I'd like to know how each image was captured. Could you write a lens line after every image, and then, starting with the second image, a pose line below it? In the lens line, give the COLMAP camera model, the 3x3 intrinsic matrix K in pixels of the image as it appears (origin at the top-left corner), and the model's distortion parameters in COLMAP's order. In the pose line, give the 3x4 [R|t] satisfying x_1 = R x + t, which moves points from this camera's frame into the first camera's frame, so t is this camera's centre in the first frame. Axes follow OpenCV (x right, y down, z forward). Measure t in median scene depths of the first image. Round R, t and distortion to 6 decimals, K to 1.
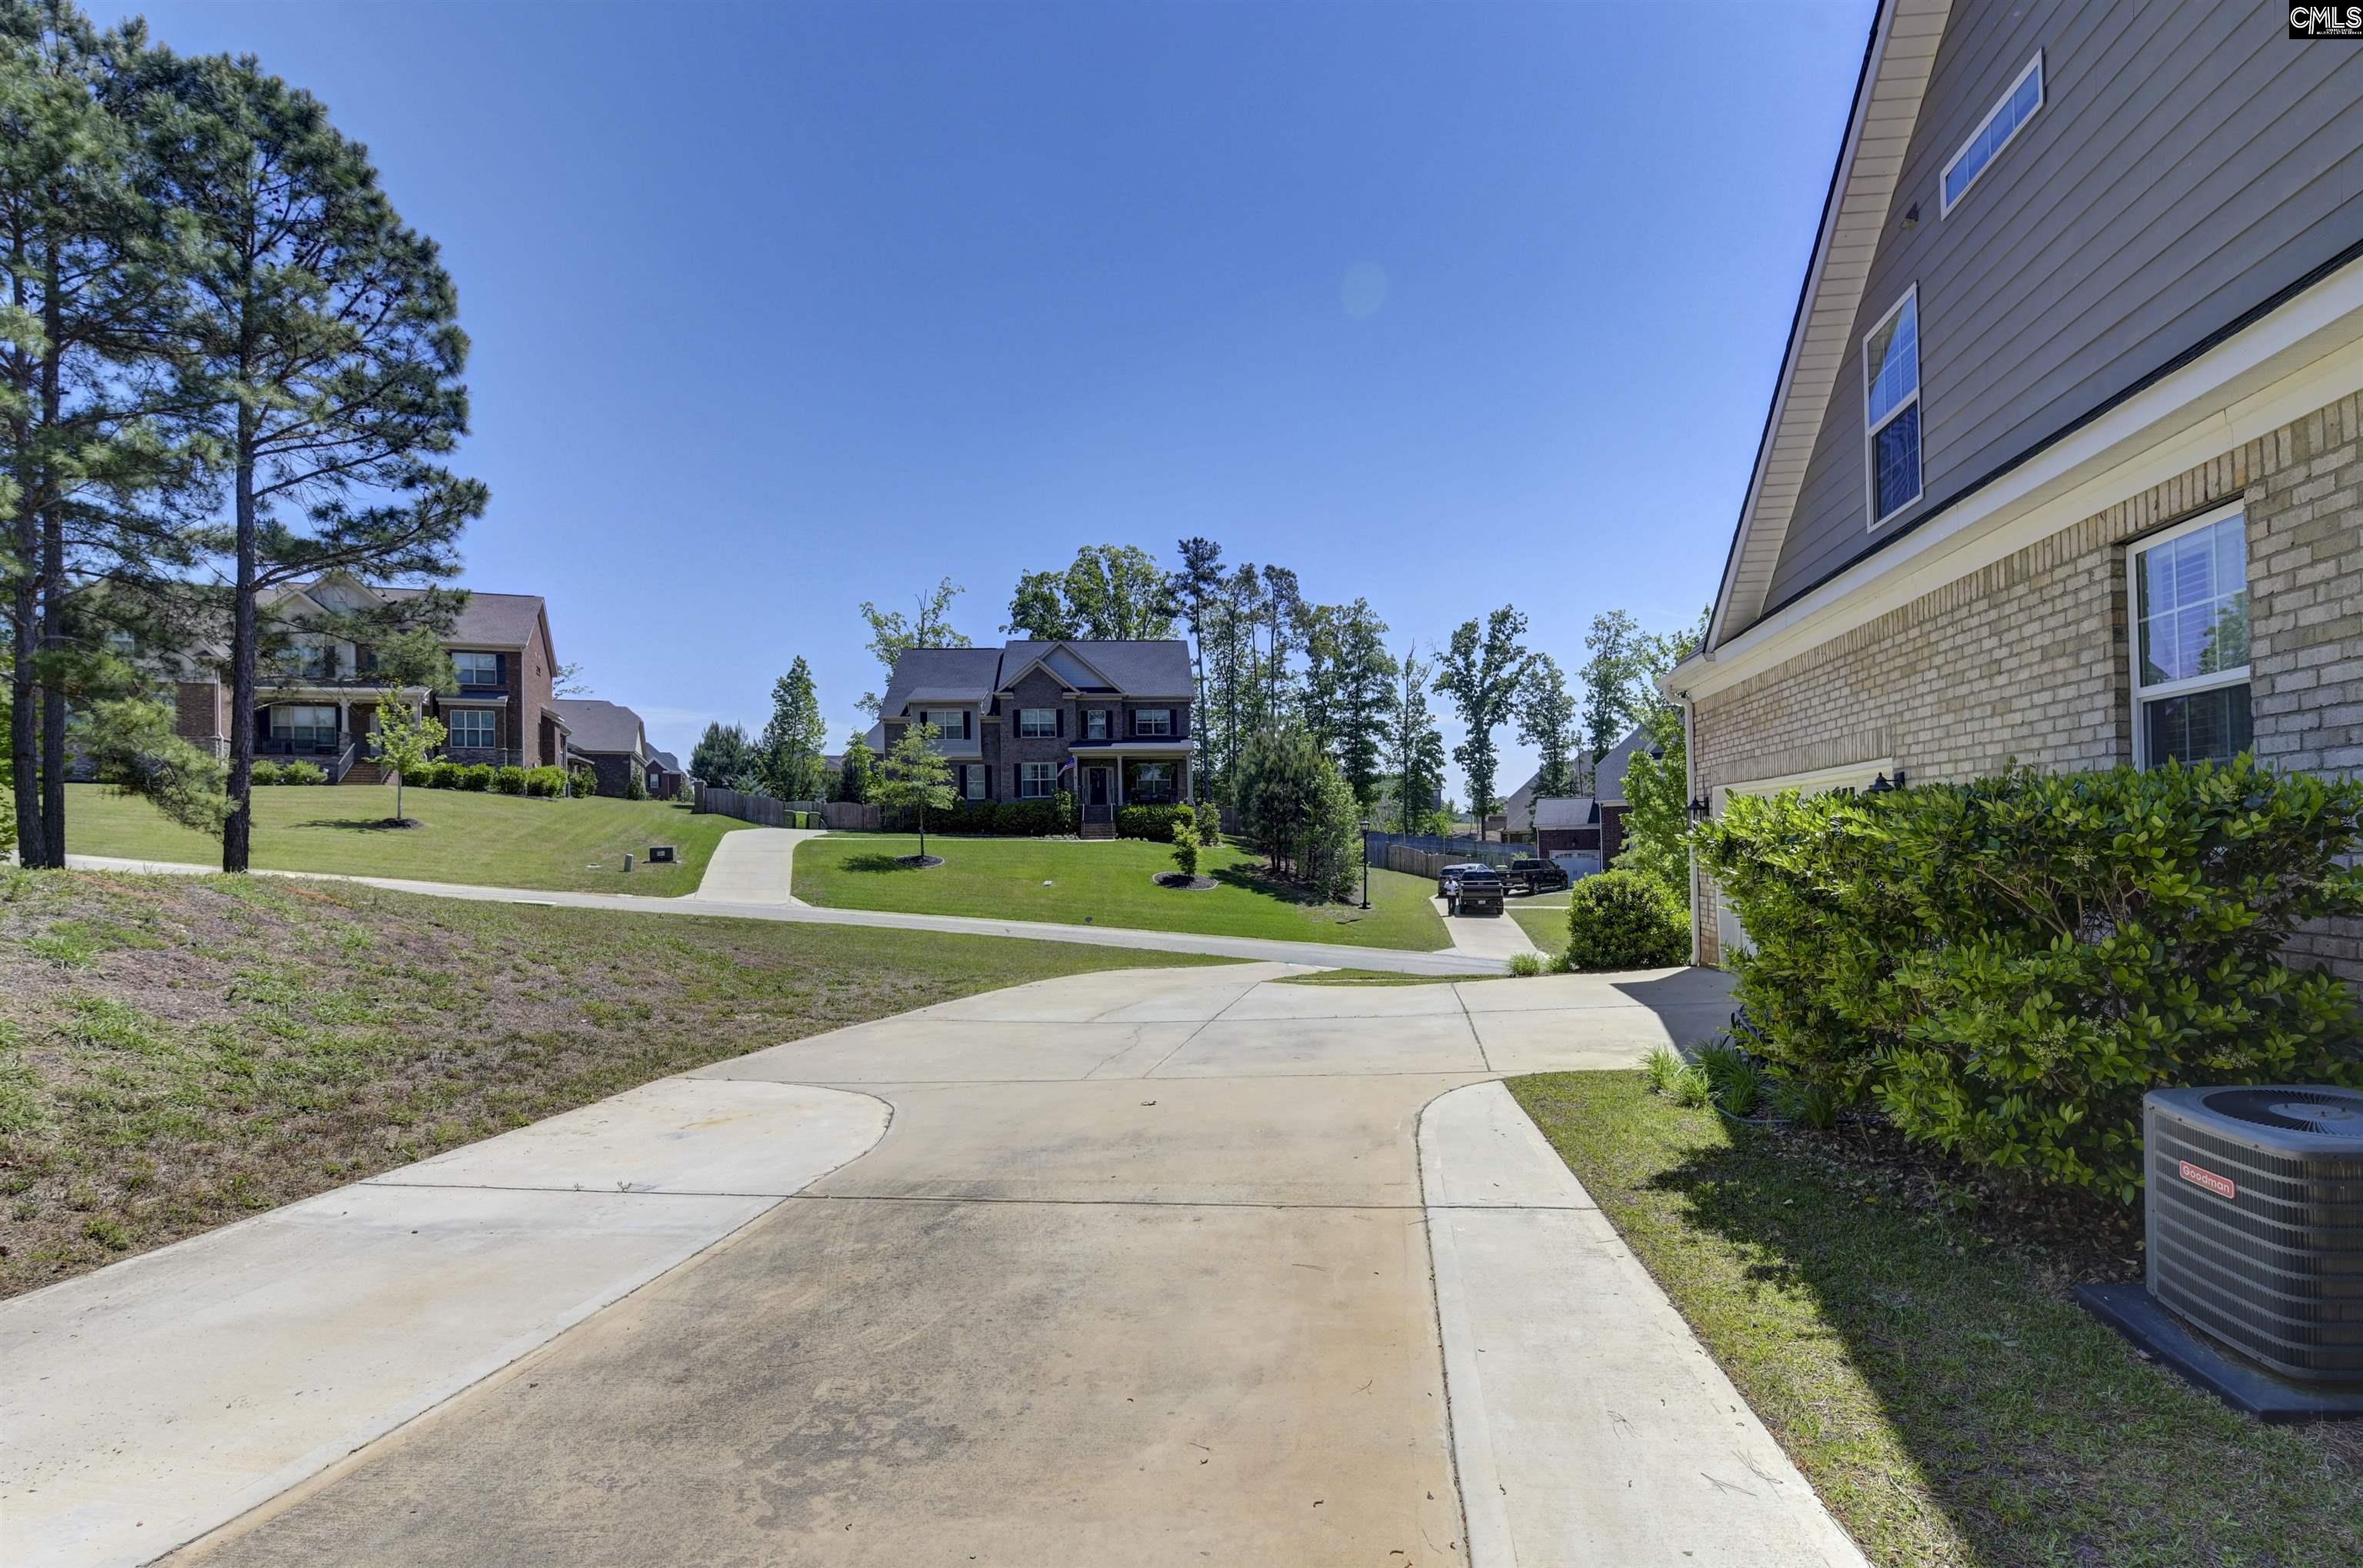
lens RADIAL K [[1107.0, 0, 1245.3], [0, 1107.0, 853.8], [0, 0, 1]] dist [0.017711, -0.011865]
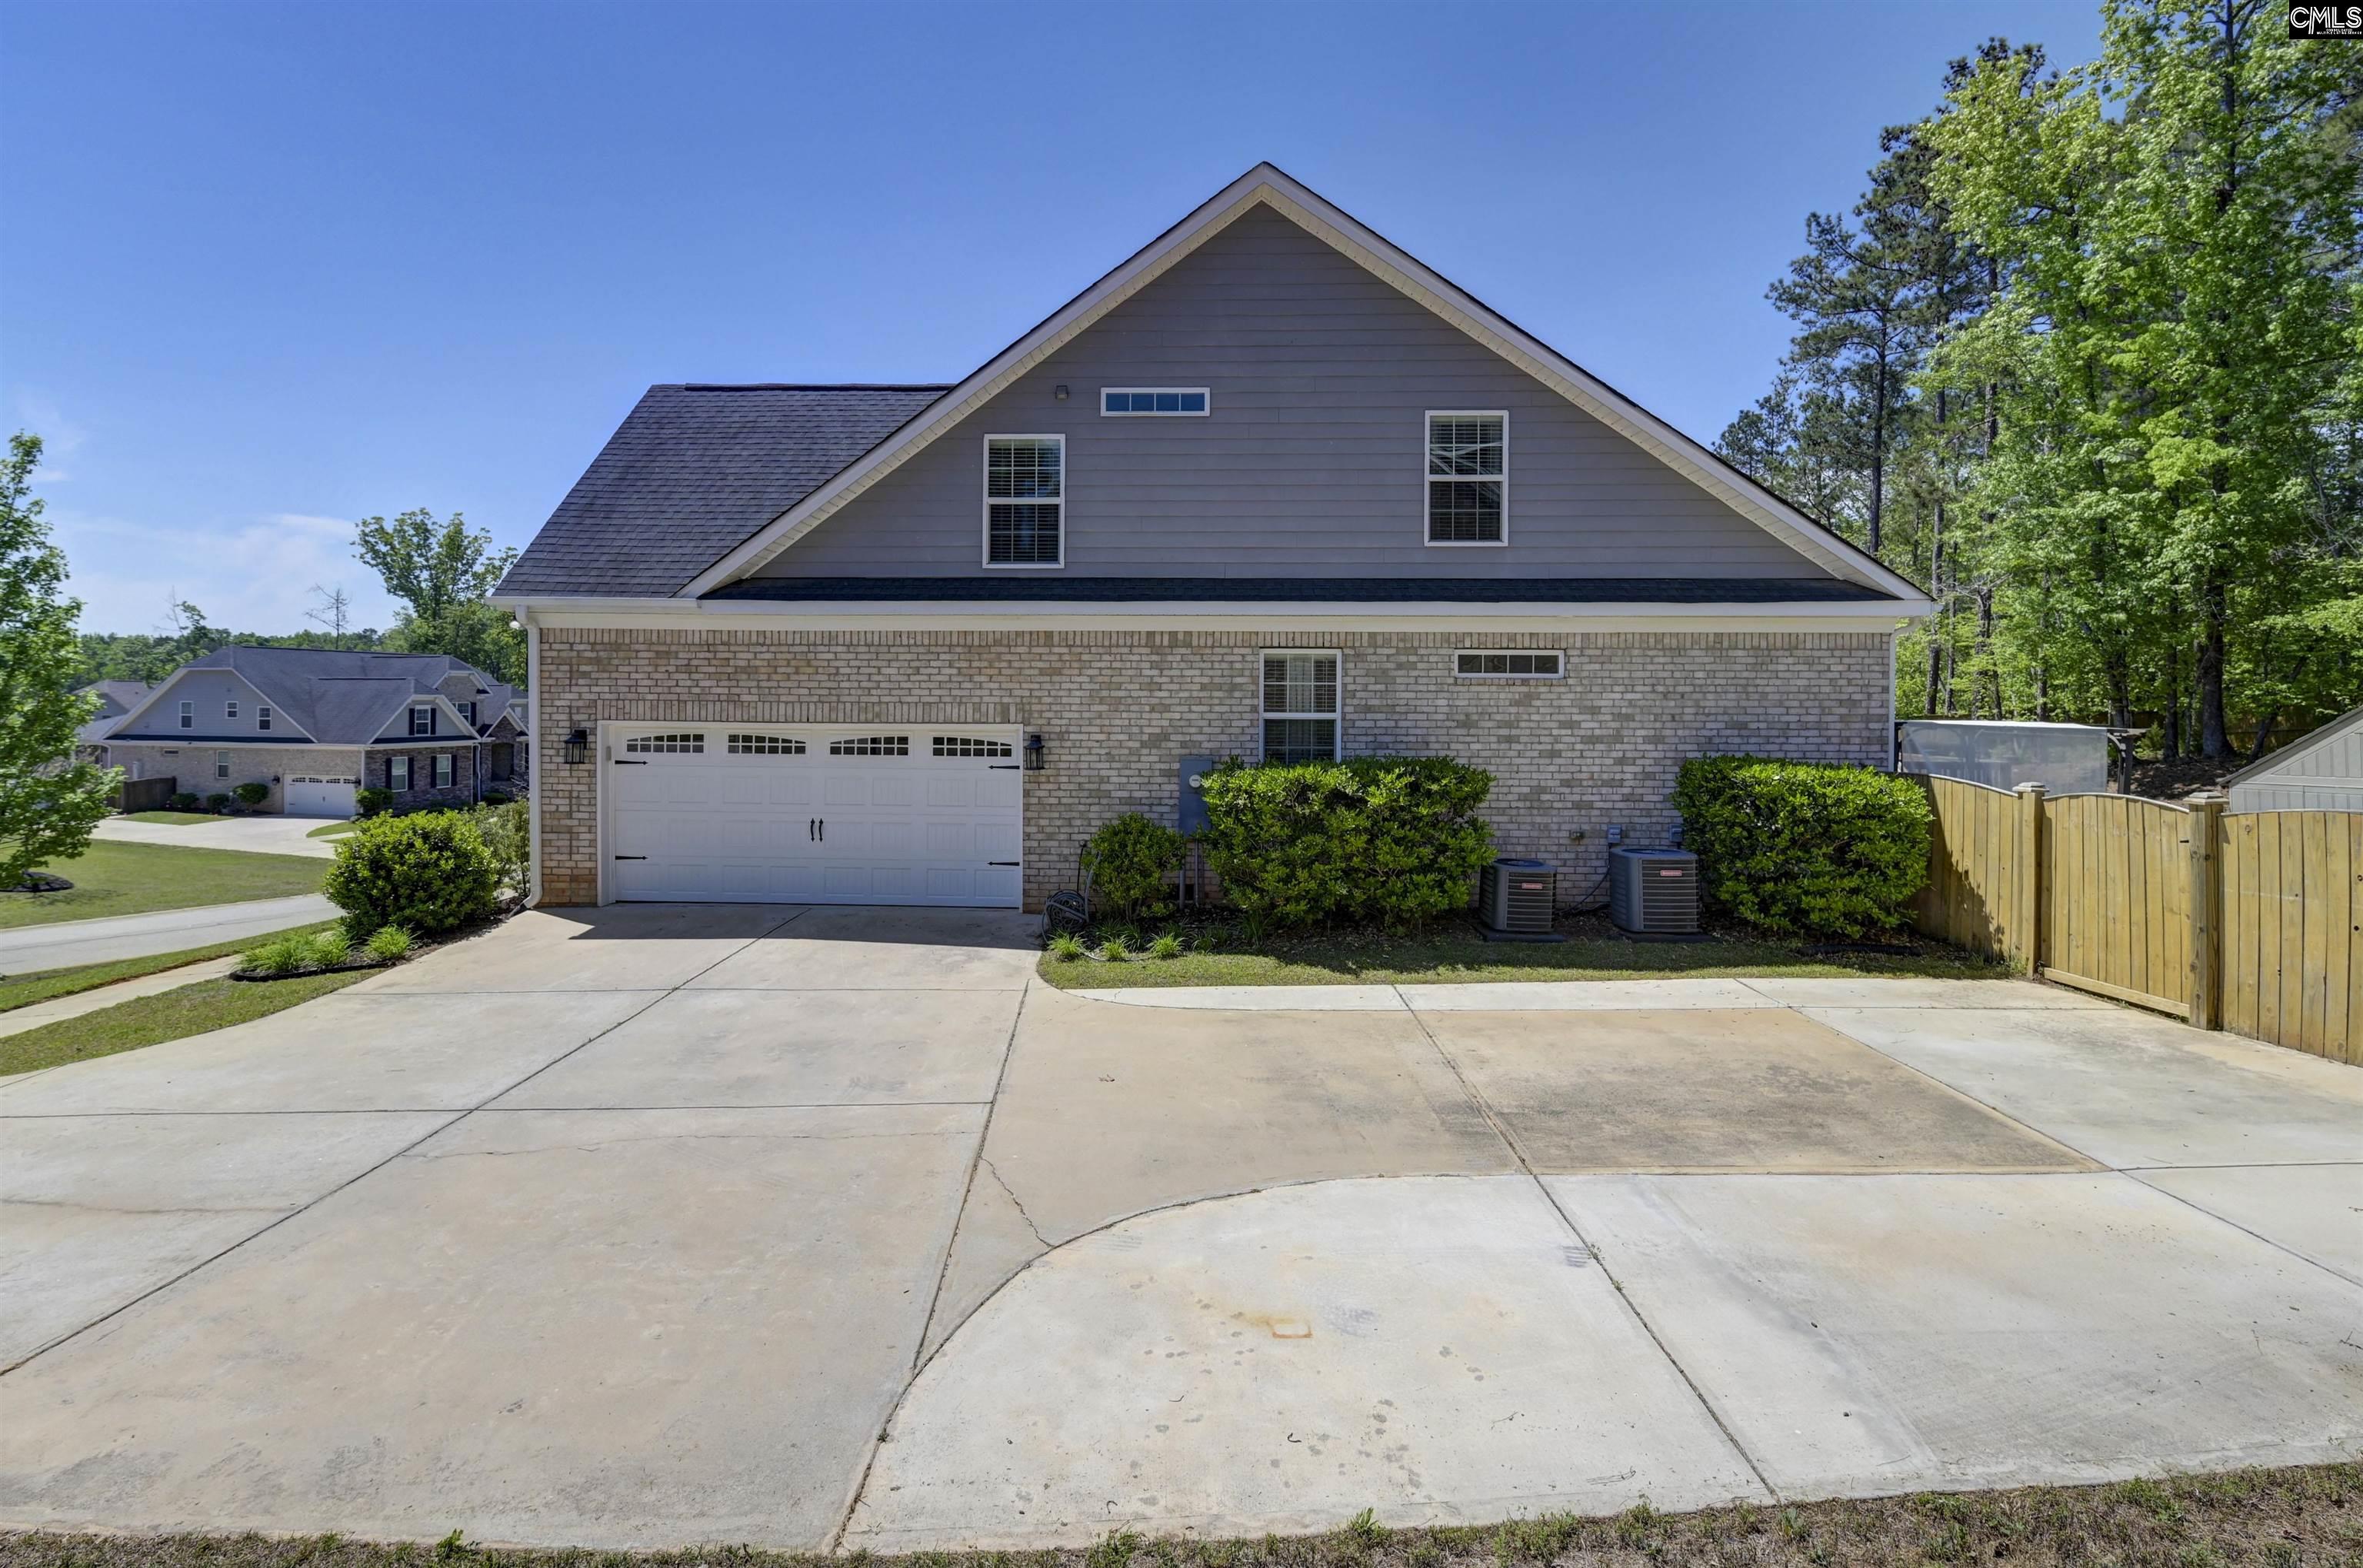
lens RADIAL K [[1064.3, 0, 1169.2], [0, 1064.3, 744.7], [0, 0, 1]] dist [0.002165, -0.012208]
pose [[-0.087878, -0.012429, 0.996054, -1.507960], [0.008690, 0.999875, 0.013243, -0.129285], [-0.996093, 0.009820, -0.087759, 1.556738]]
